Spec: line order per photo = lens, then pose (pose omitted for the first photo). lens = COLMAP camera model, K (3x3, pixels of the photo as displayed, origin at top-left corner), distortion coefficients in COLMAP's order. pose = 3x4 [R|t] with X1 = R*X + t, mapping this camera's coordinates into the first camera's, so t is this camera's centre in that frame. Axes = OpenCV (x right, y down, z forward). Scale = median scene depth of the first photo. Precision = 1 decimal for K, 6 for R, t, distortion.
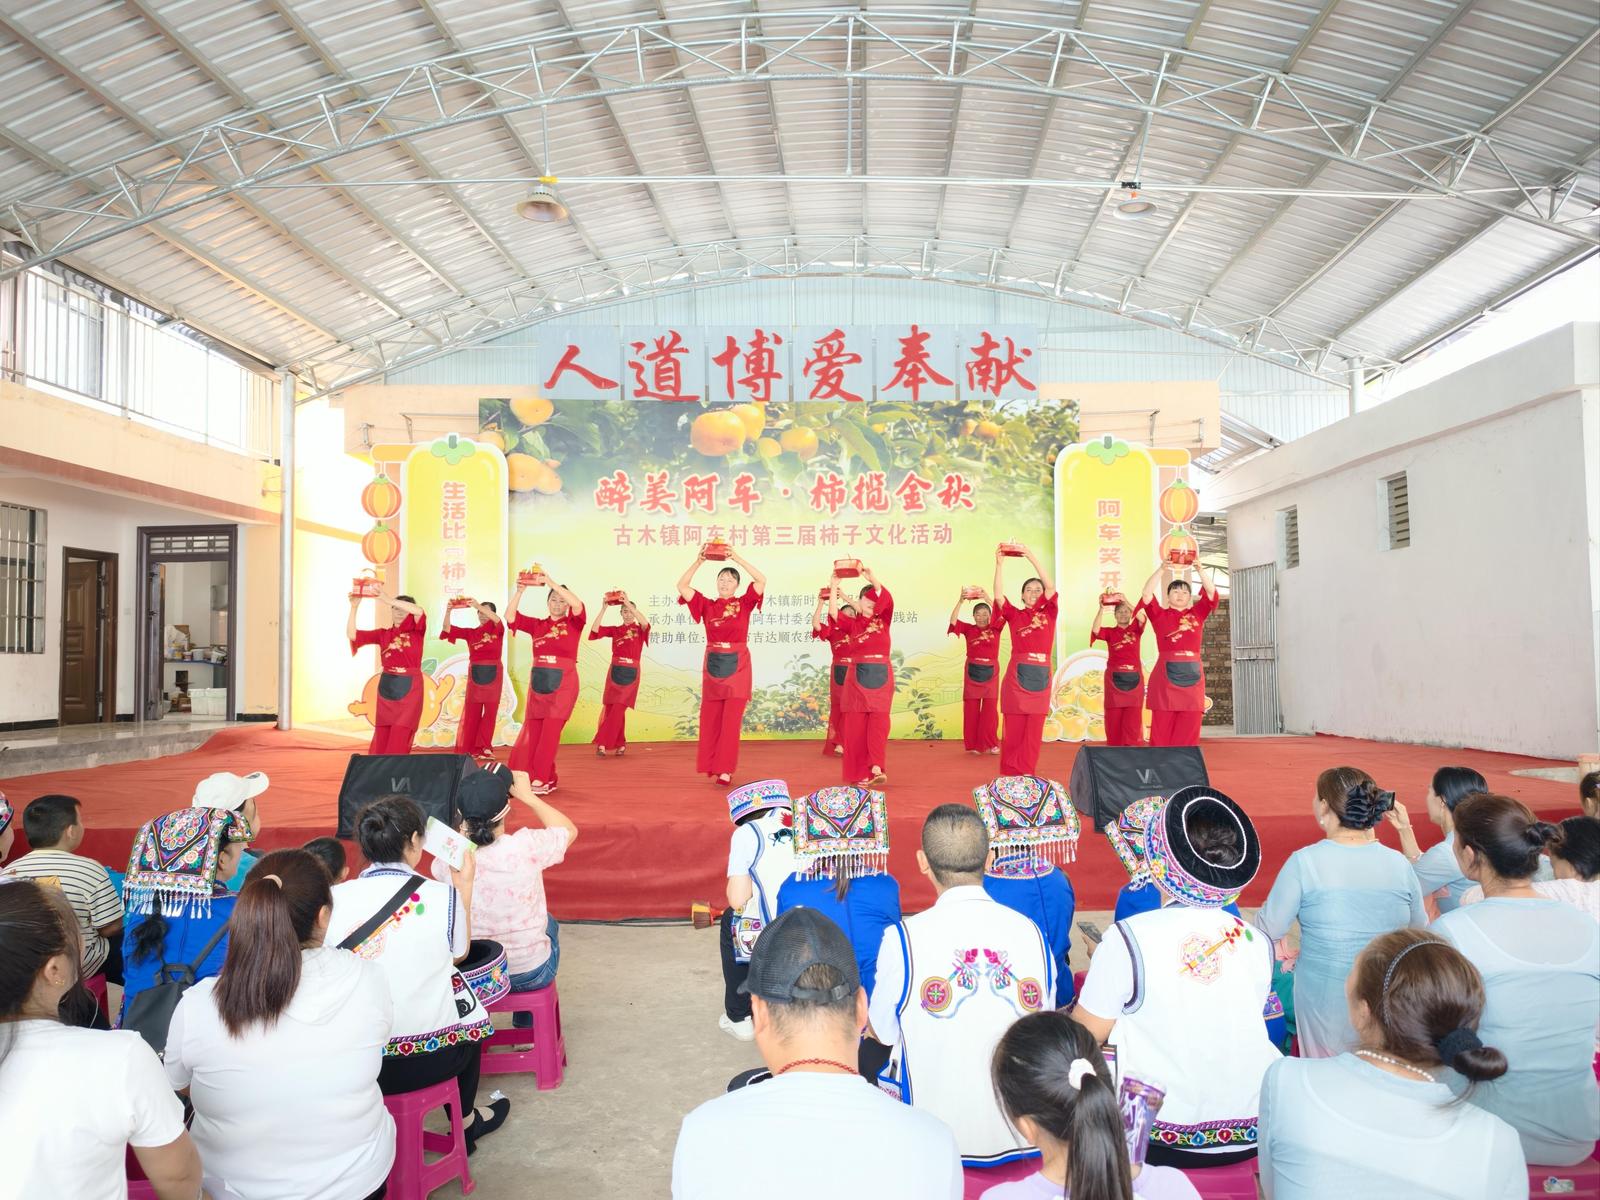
lens RADIAL K [[1140.1, 0, 812.8], [0, 1140.1, 603.7], [0, 0, 1]] dist [0.084887, -0.030028]
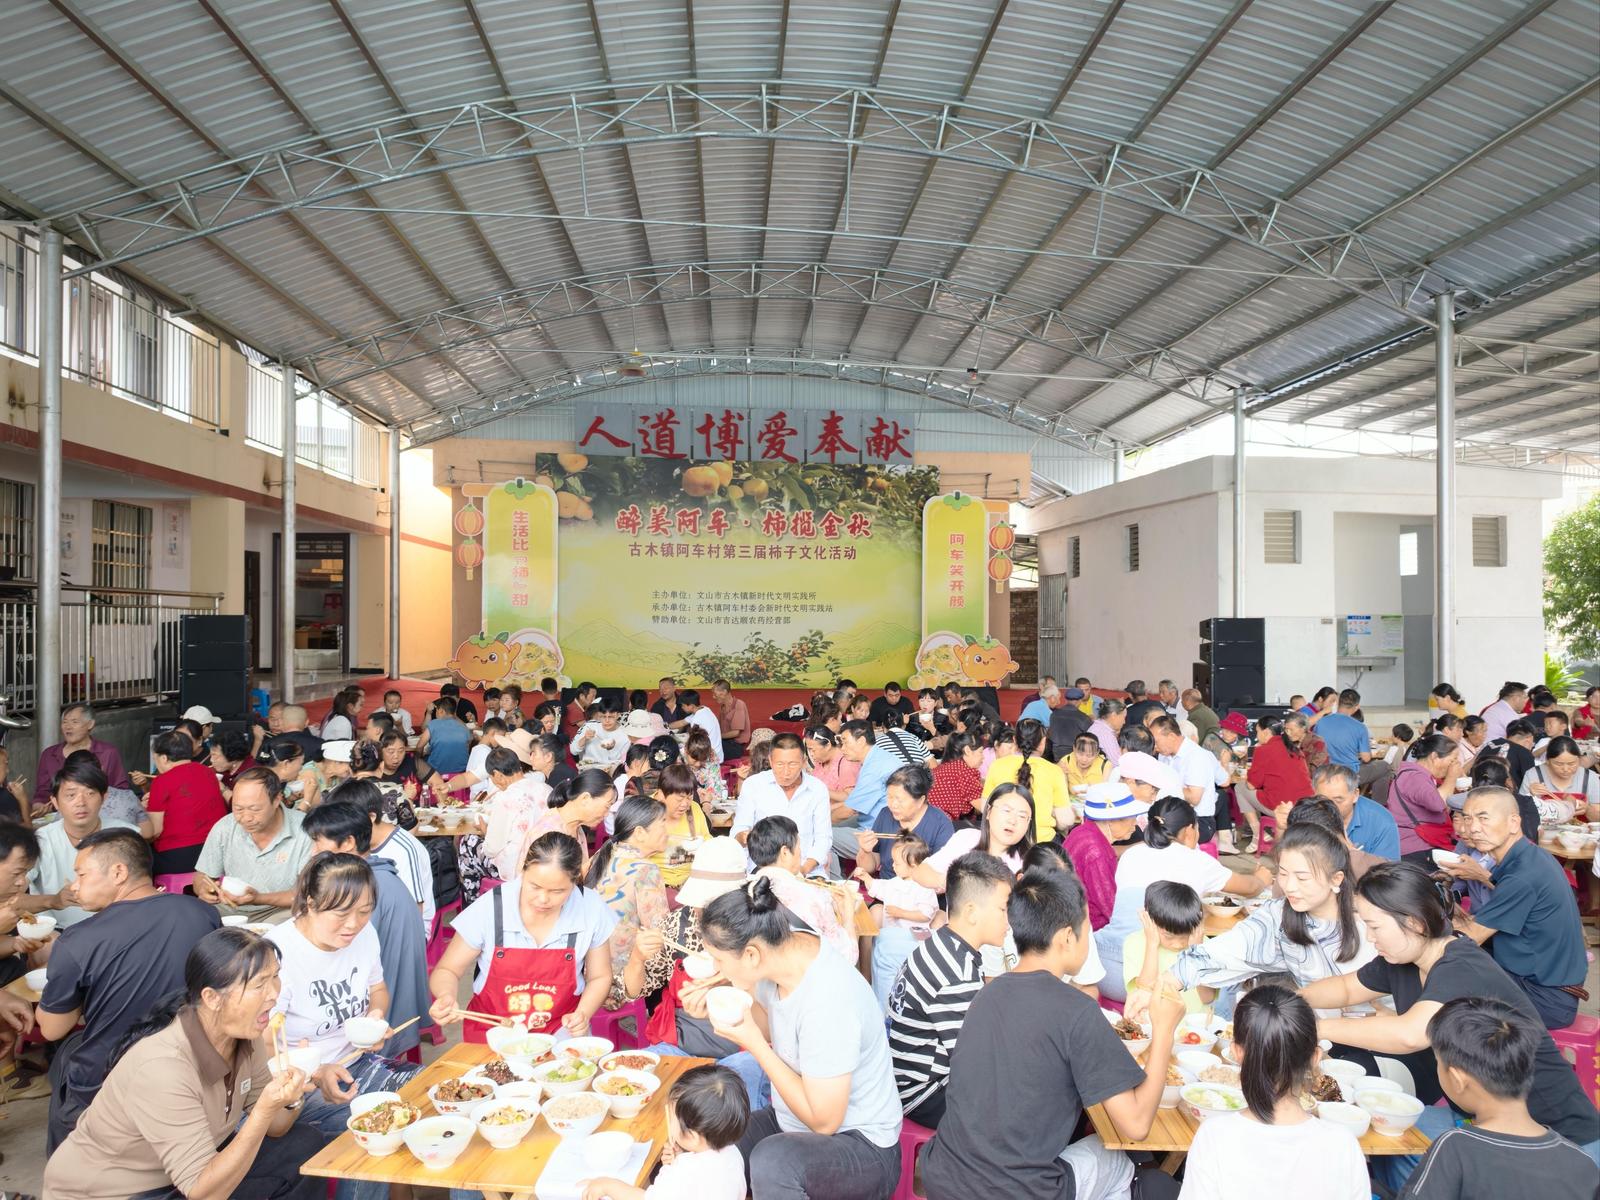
lens RADIAL K [[1140.1, 0, 841.5], [0, 1140.1, 607.9], [0, 0, 1]] dist [0.084887, -0.030028]
pose [[0.989377, 0.016064, 0.144483, -0.112884], [-0.021109, 0.999217, 0.033456, -0.038945], [-0.143832, -0.036151, 0.988942, -0.486377]]
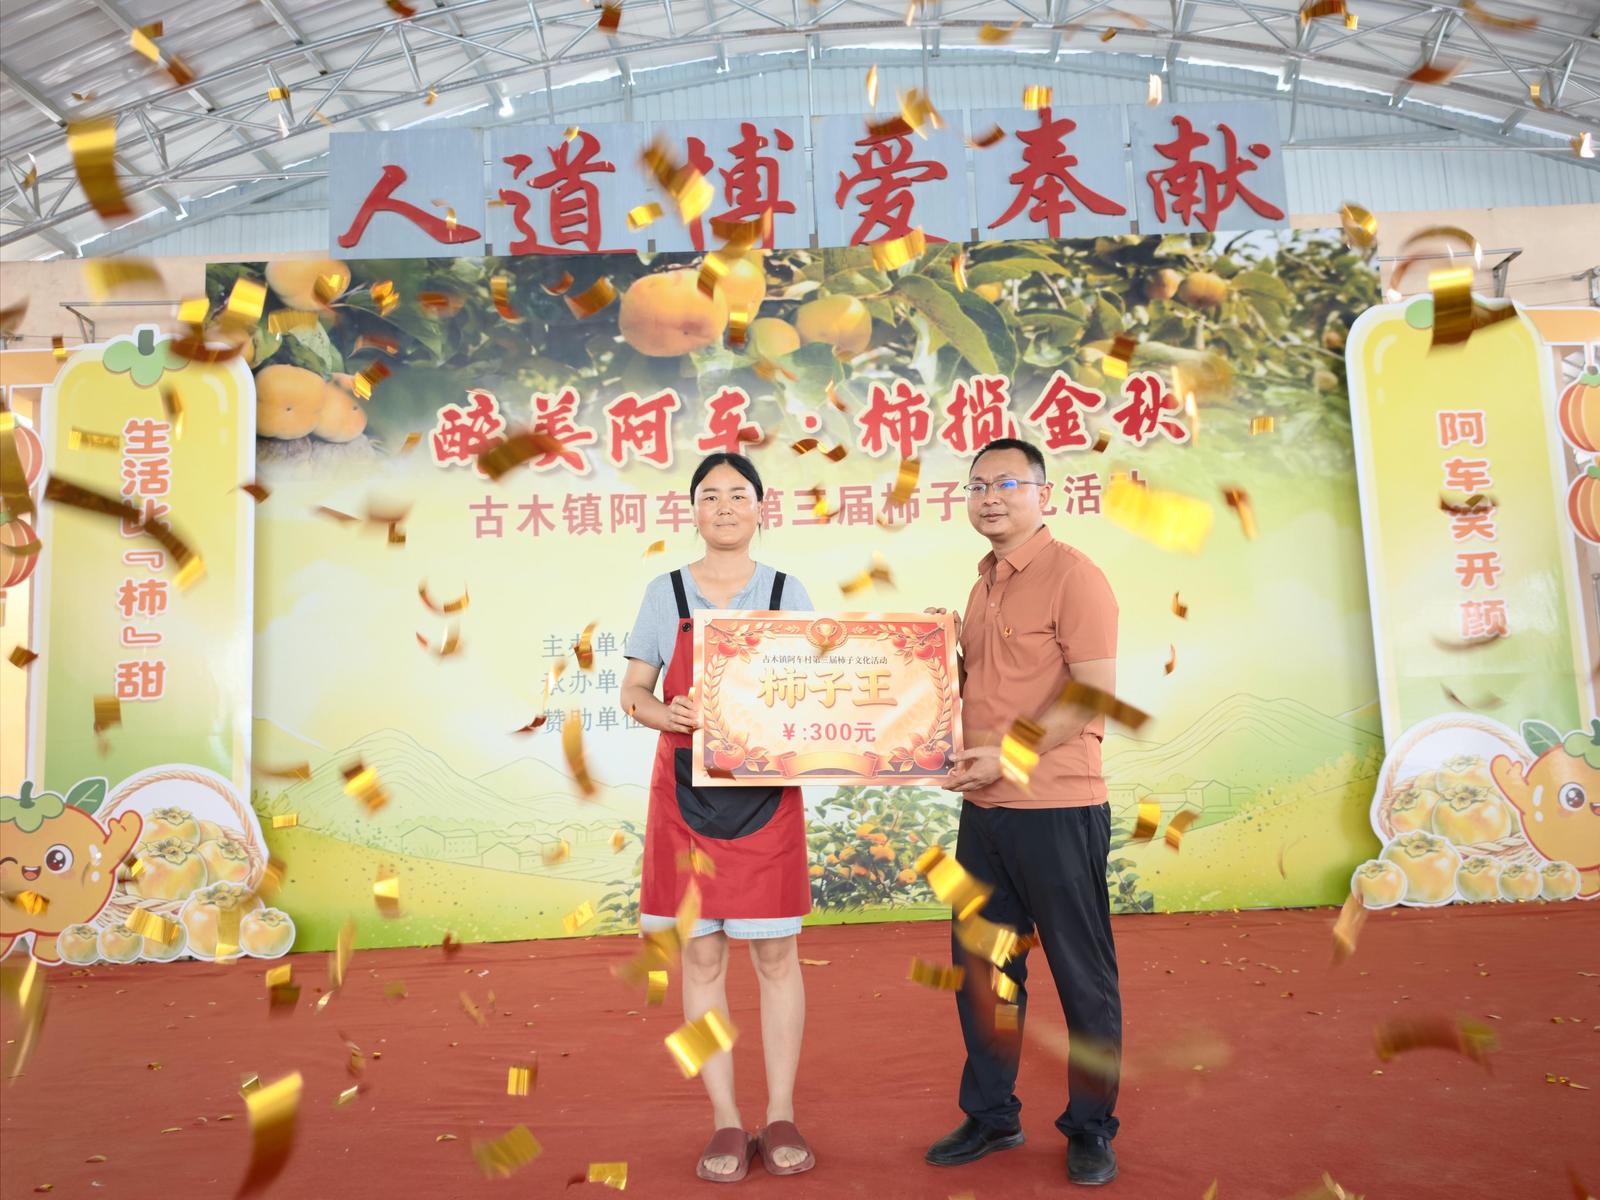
lens RADIAL K [[1339.2, 0, 800.6], [0, 1339.2, 596.7], [0, 0, 1]] dist [0.011345, -0.031010]
pose [[0.999206, -0.036600, -0.015725, -0.021756], [0.035218, 0.996123, -0.080618, 0.026099], [0.018614, 0.080000, 0.996621, 0.415916]]
